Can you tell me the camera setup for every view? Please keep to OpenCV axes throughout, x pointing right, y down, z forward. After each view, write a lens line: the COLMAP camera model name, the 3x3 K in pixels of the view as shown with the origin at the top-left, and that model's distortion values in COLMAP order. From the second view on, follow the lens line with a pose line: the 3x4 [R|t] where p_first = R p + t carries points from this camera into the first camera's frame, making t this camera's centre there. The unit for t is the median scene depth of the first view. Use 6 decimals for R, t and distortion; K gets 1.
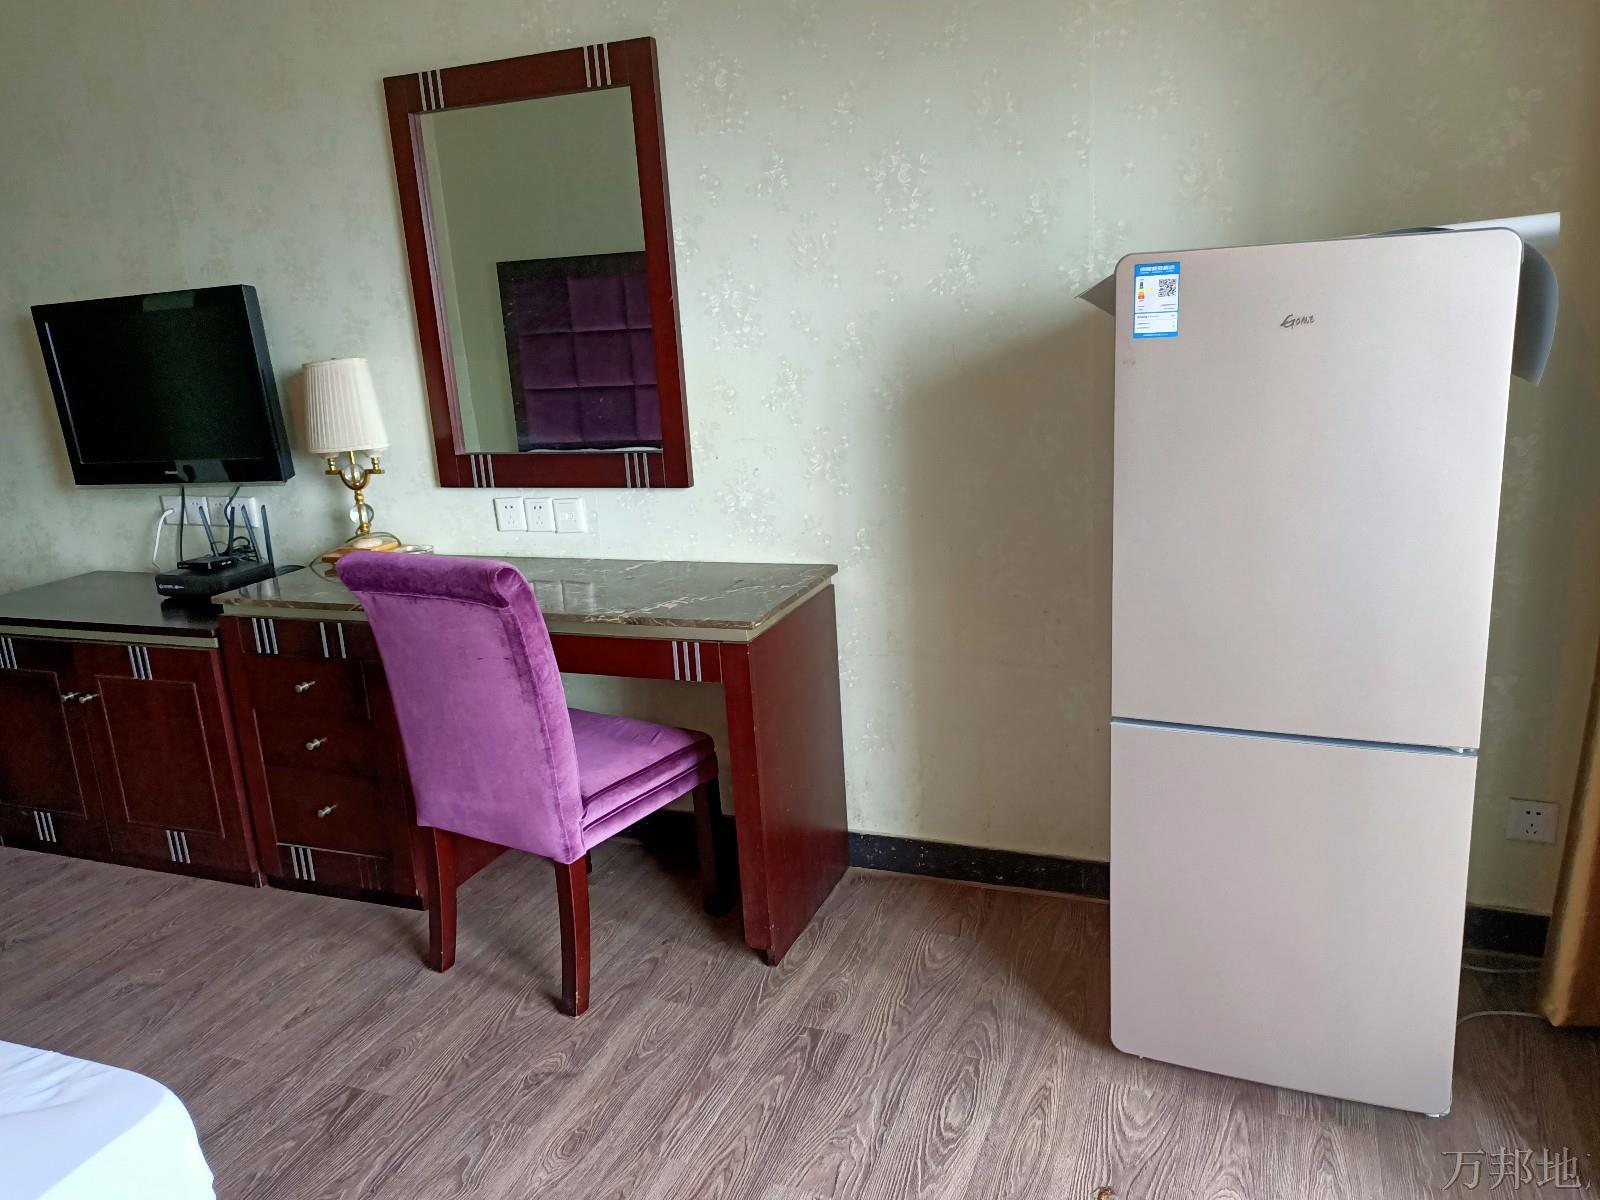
lens RADIAL K [[1213.1, 0, 798.4], [0, 1213.1, 602.7], [0, 0, 1]] dist [0.034052, -0.024113]
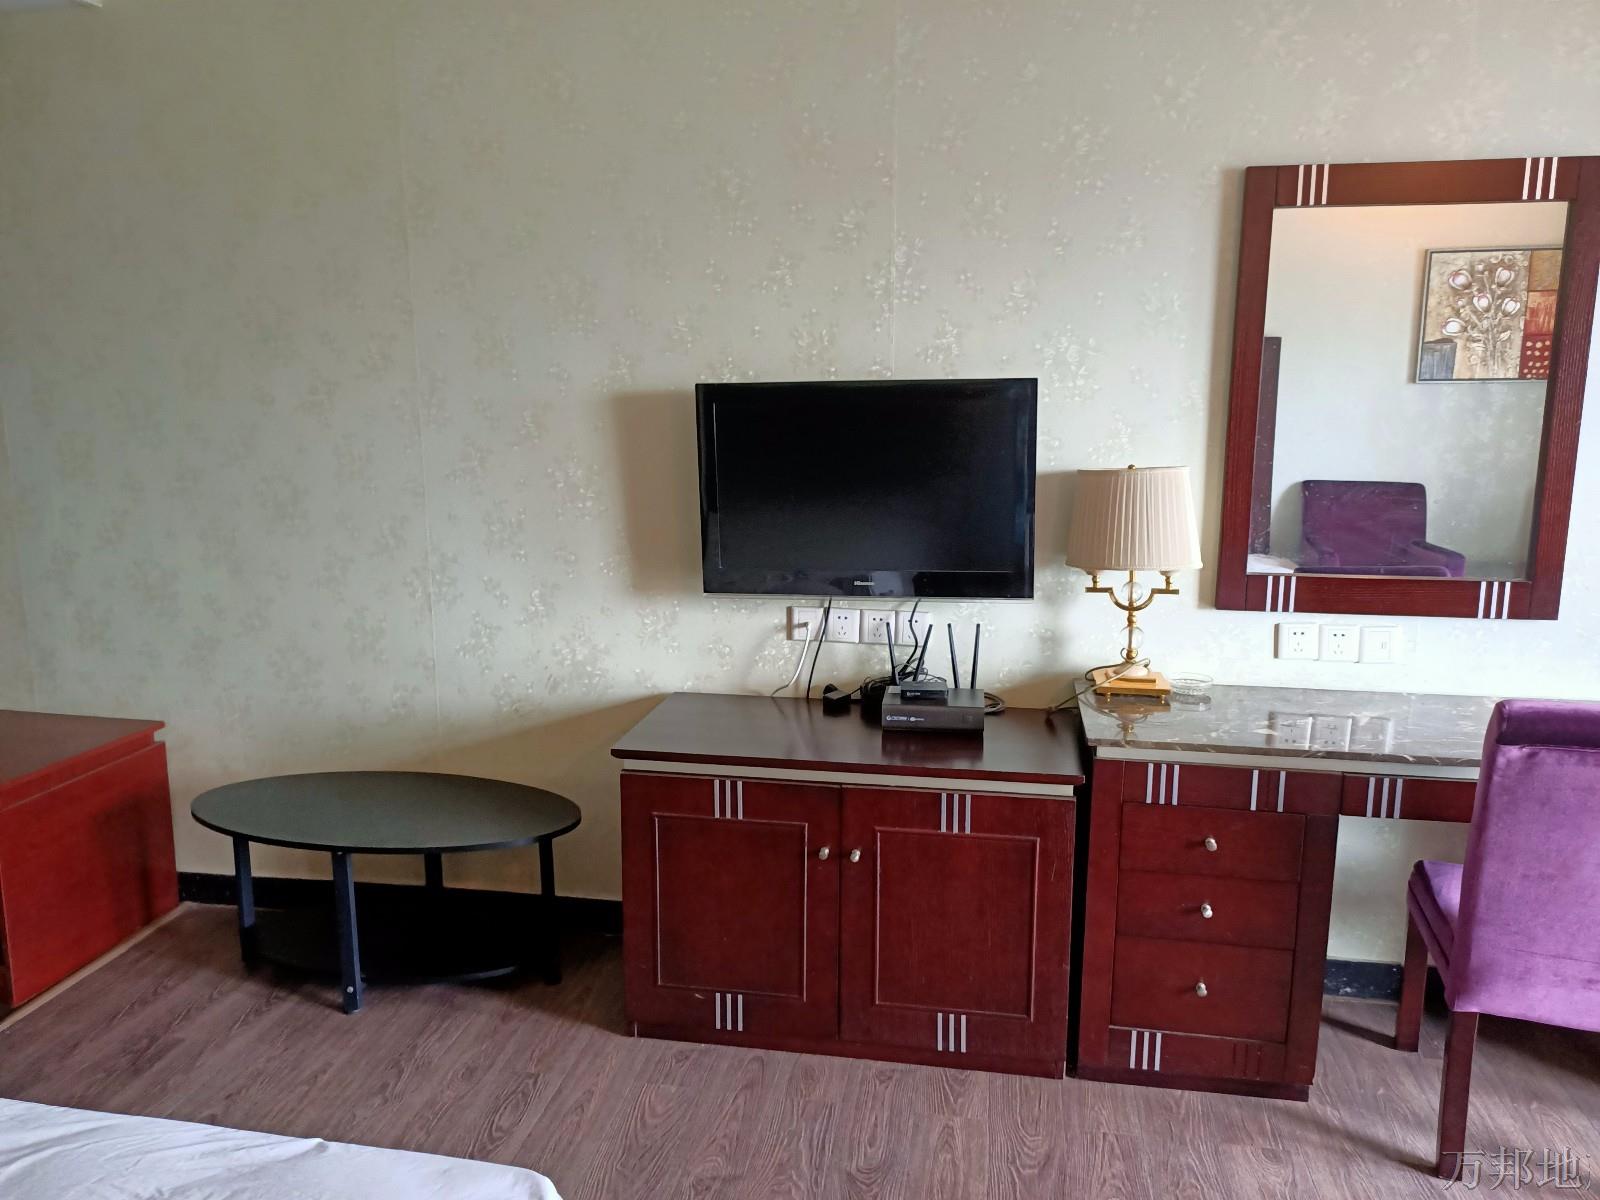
lens RADIAL K [[1164.7, 0, 795.2], [0, 1164.7, 602.8], [0, 0, 1]] dist [0.012642, -0.022150]
pose [[0.978879, 0.023139, 0.203128, -0.734862], [-0.008825, 0.997431, -0.071095, -0.034073], [-0.204251, 0.067800, 0.976568, 0.208801]]
